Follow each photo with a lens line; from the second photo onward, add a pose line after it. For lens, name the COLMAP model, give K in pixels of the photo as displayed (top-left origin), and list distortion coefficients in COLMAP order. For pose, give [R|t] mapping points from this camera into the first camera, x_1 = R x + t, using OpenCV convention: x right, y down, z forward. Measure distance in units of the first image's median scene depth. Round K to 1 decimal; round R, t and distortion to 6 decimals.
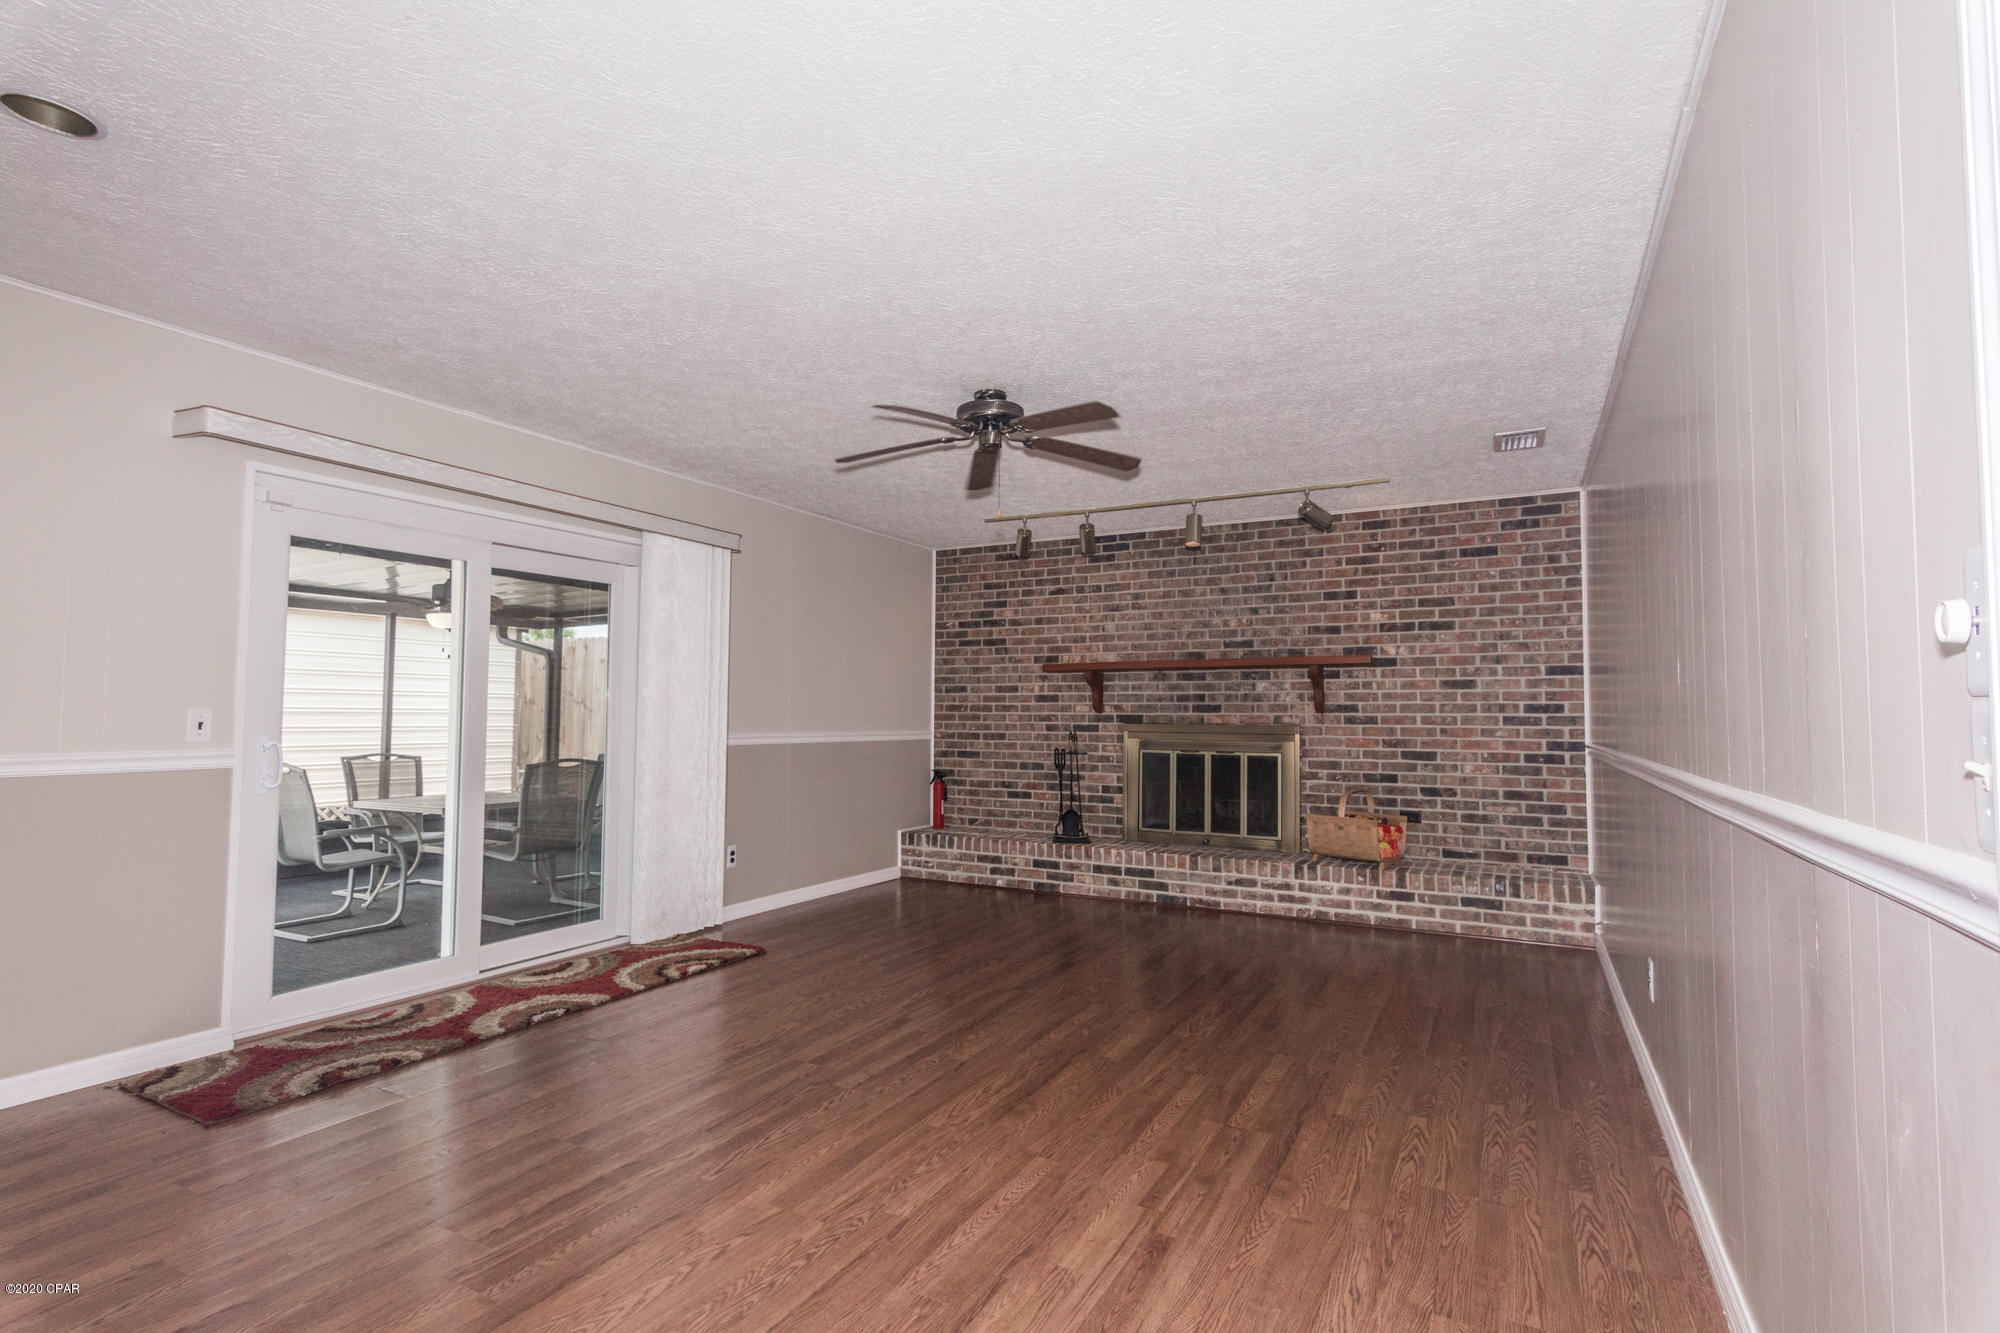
lens RADIAL K [[986.5, 0, 997.9], [0, 986.5, 664.2], [0, 0, 1]] dist [0.004602, -0.000578]
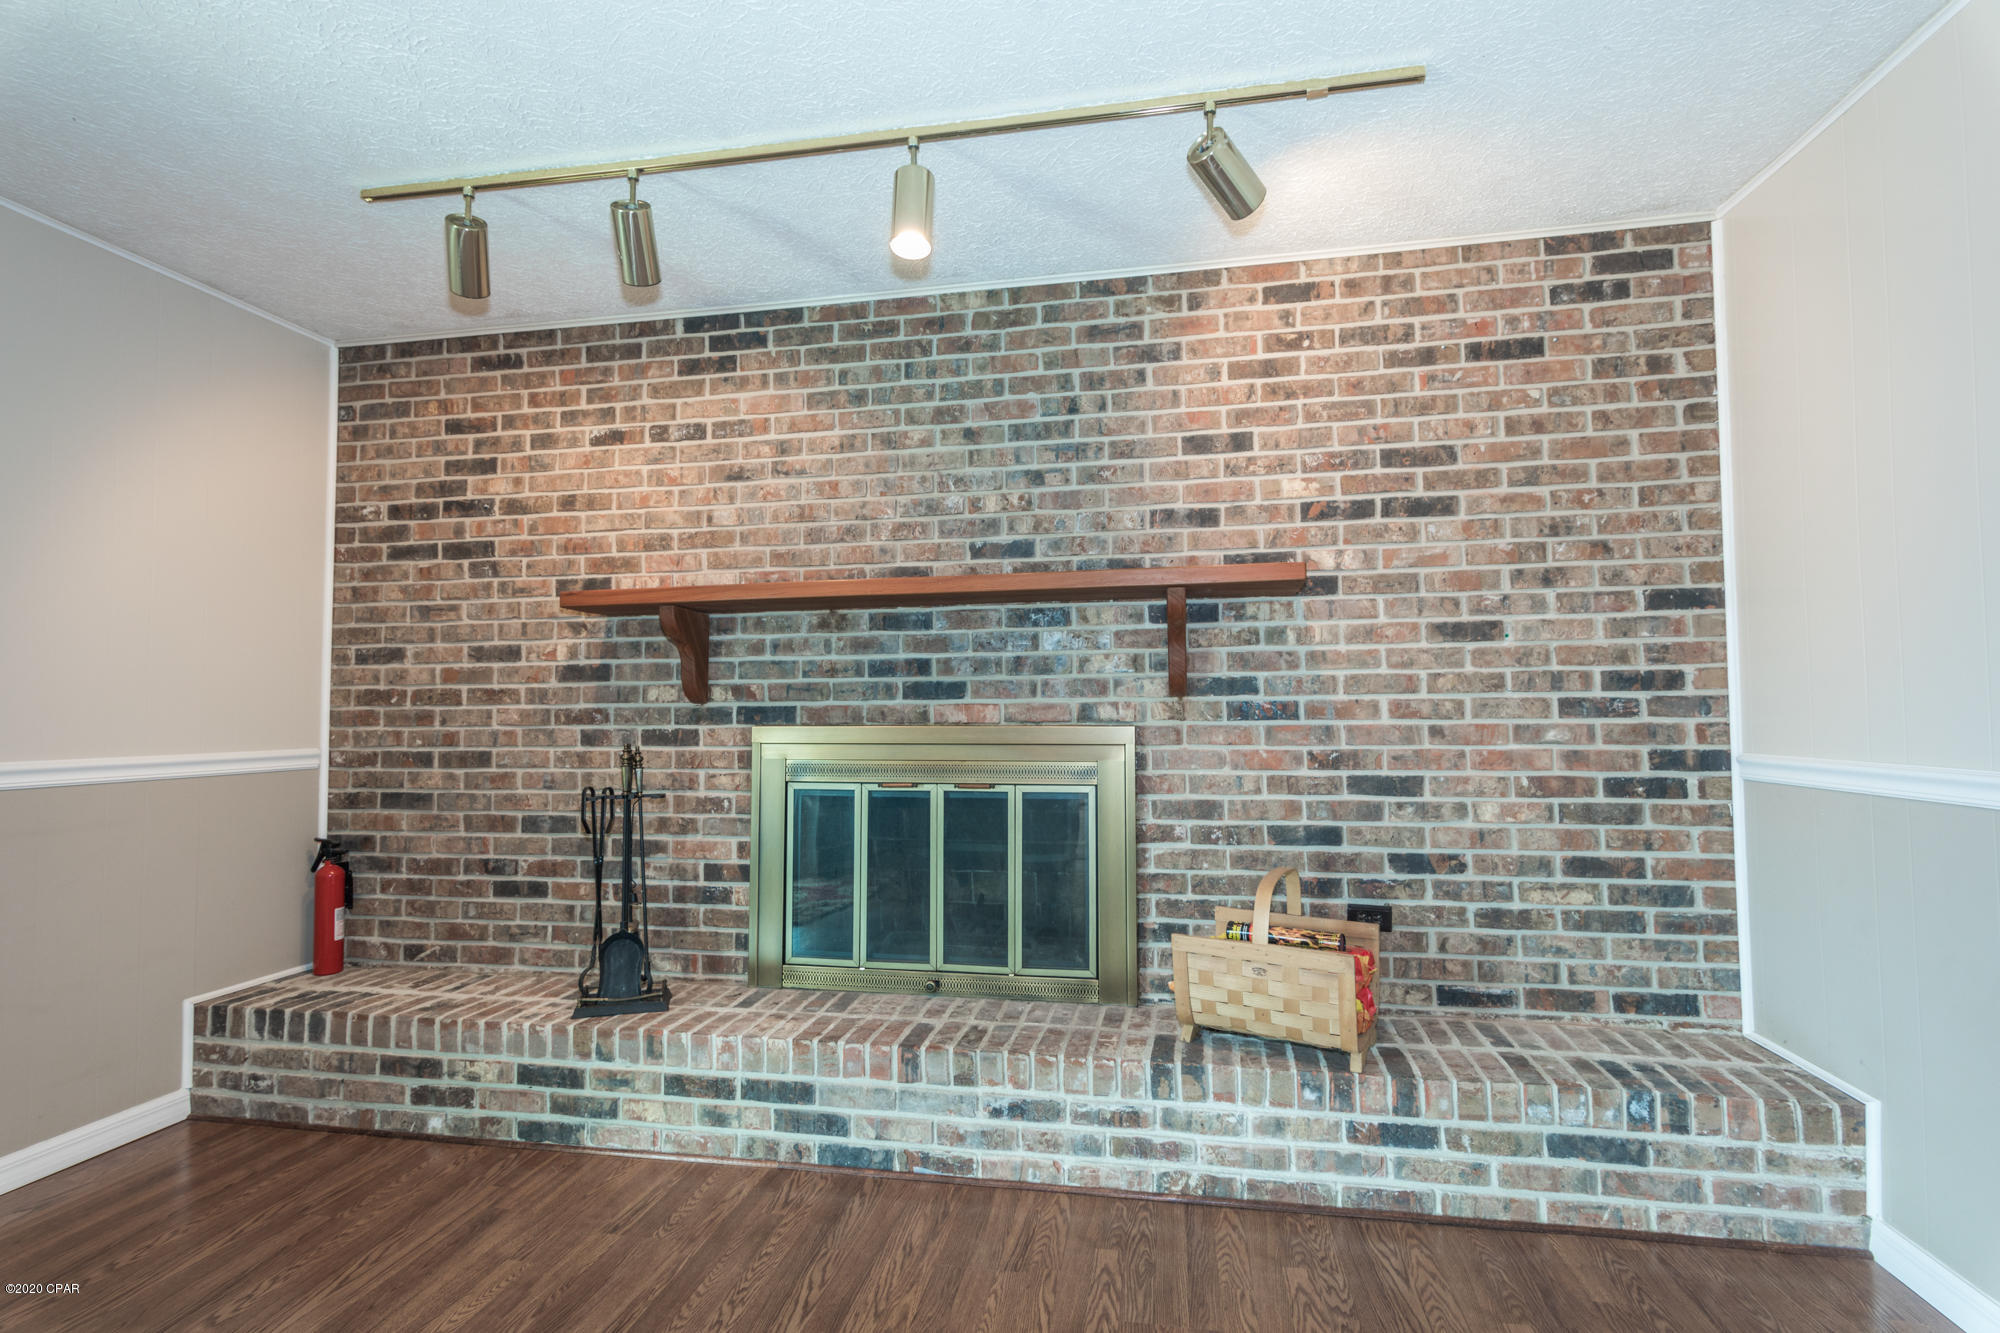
lens RADIAL K [[986.5, 0, 996.8], [0, 986.5, 666.3], [0, 0, 1]] dist [0.004602, -0.000578]
pose [[0.954215, -0.000512, 0.299122, 0.107055], [-0.001520, 0.999977, 0.006560, 0.032016], [-0.299118, -0.006715, 0.954192, 0.579743]]
